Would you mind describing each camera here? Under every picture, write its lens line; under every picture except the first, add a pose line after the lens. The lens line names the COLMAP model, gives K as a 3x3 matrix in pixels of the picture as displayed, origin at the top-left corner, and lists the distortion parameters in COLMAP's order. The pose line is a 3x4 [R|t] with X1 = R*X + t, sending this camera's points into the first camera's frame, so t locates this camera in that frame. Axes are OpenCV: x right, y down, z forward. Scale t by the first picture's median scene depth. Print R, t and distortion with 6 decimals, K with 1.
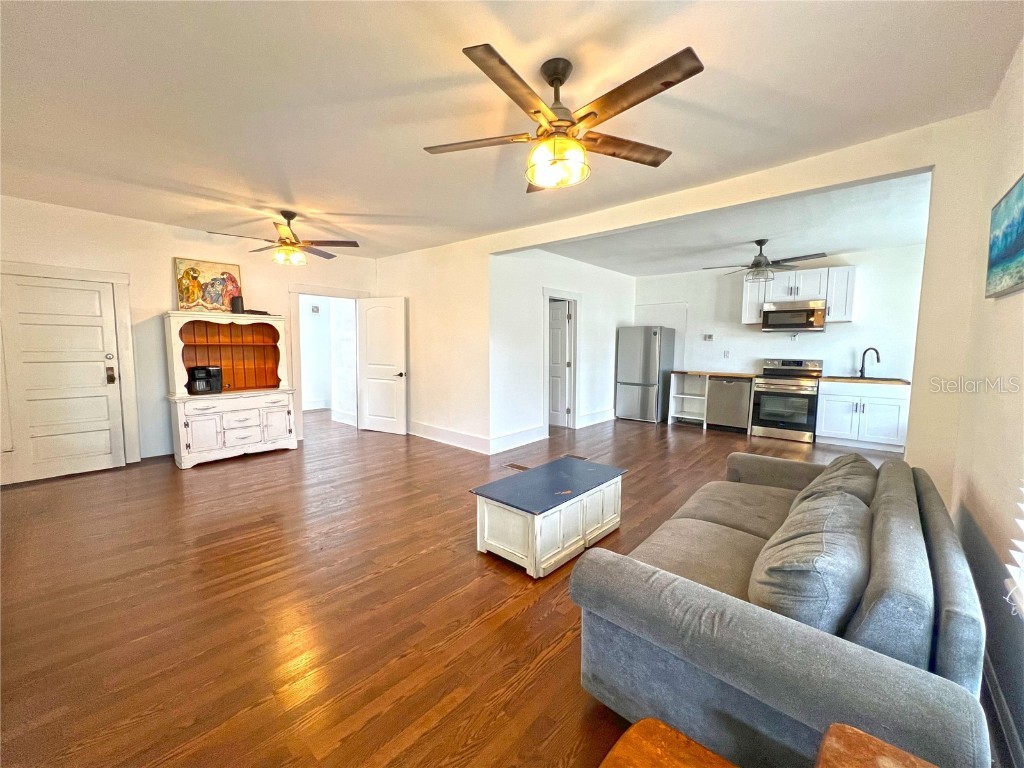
lens RADIAL K [[412.2, 0, 509.5], [0, 412.2, 380.1], [0, 0, 1]] dist [-0.007401, 0.000942]
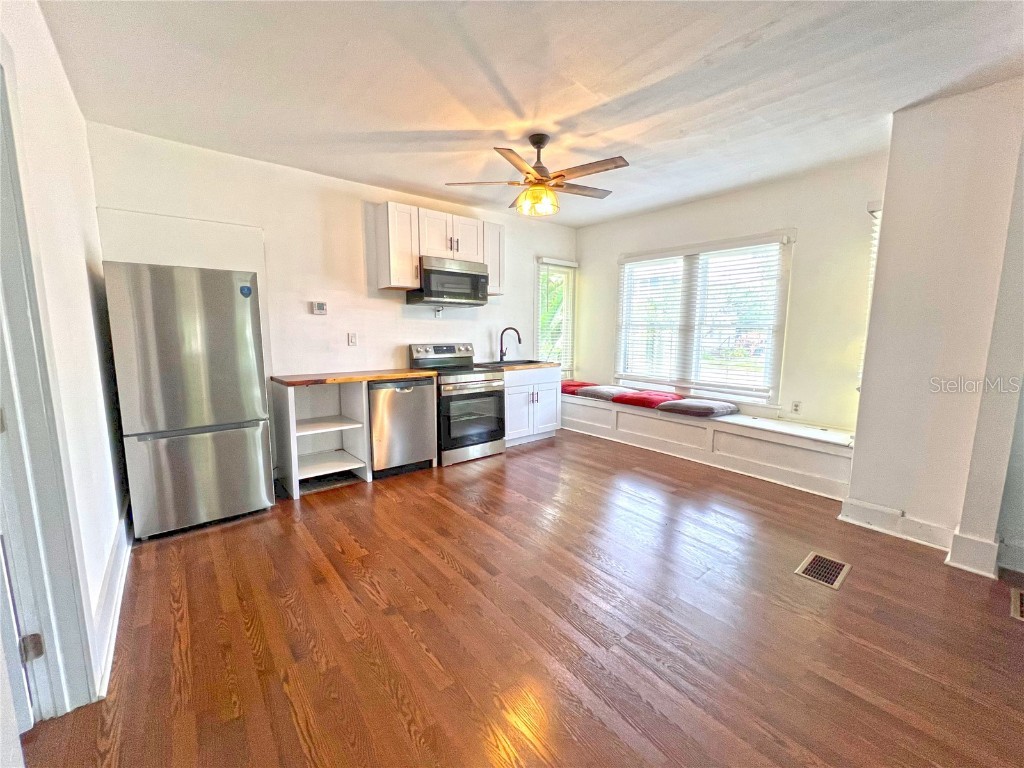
lens RADIAL K [[412.2, 0, 515.0], [0, 412.2, 383.8], [0, 0, 1]] dist [-0.007401, 0.000942]
pose [[0.148983, -0.136312, 0.979399, 0.000952], [0.076225, 0.989089, 0.126066, -0.065166], [-0.985898, 0.055873, 0.157747, 0.797693]]
